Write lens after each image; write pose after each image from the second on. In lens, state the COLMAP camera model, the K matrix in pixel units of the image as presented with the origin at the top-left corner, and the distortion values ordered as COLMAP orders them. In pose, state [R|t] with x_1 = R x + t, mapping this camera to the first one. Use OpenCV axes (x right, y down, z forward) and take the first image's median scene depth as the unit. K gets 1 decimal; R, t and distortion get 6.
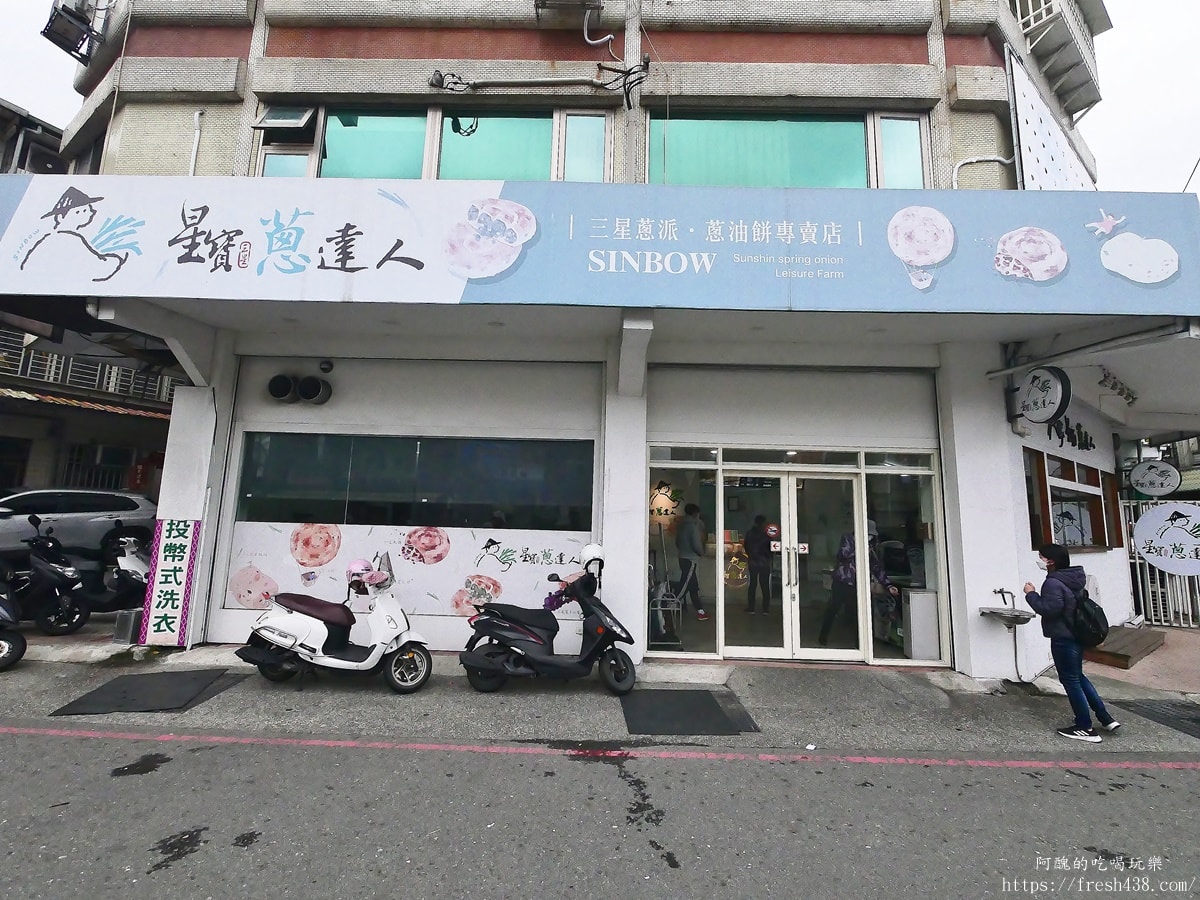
lens RADIAL K [[496.3, 0, 600.0], [0, 496.3, 450.0], [0, 0, 1]] dist [-0.002232, -0.000626]
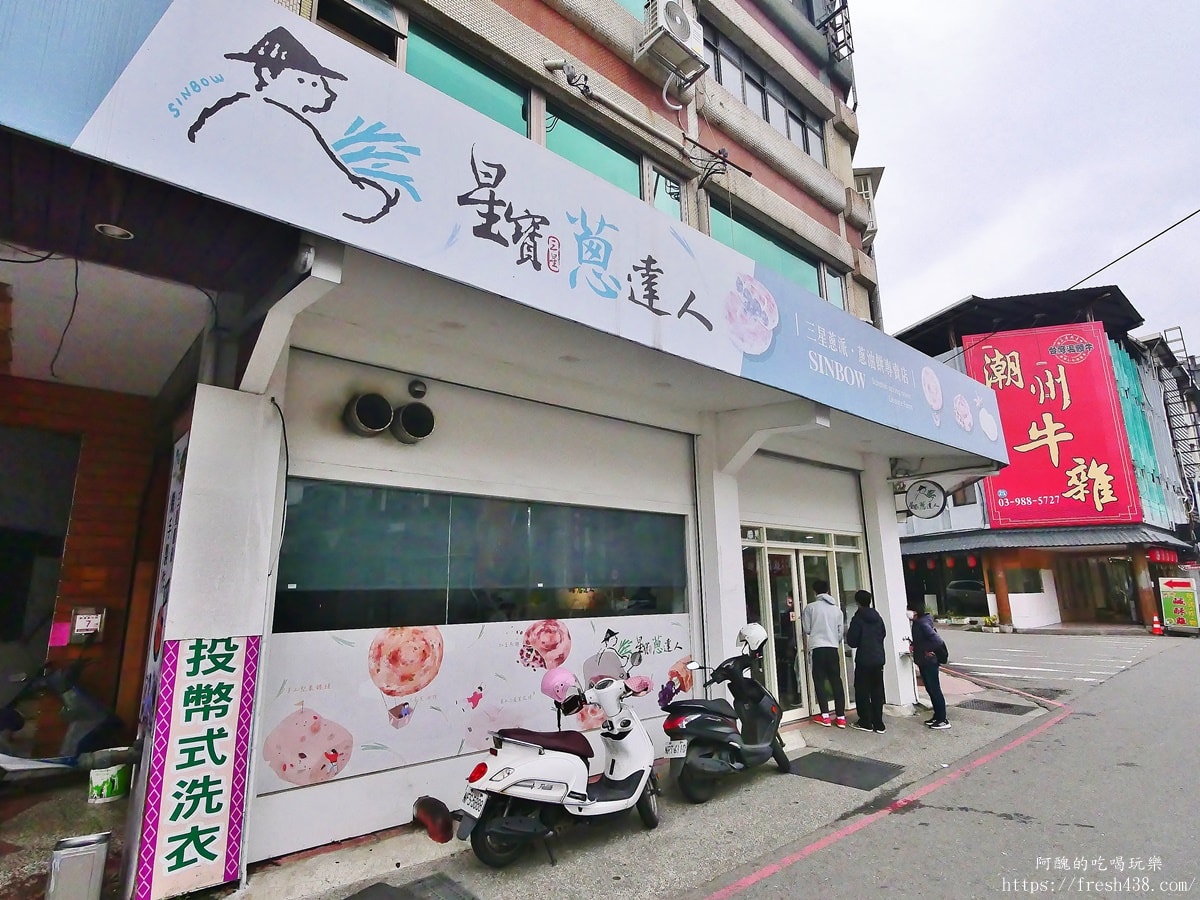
lens RADIAL K [[626.6, 0, 601.5], [0, 626.6, 455.9], [0, 0, 1]] dist [0.002098, -0.001042]
pose [[0.750894, 0.102404, 0.652435, -1.021122], [-0.052199, 0.994017, -0.095940, -0.009892], [-0.658356, 0.037985, 0.751747, 0.220579]]
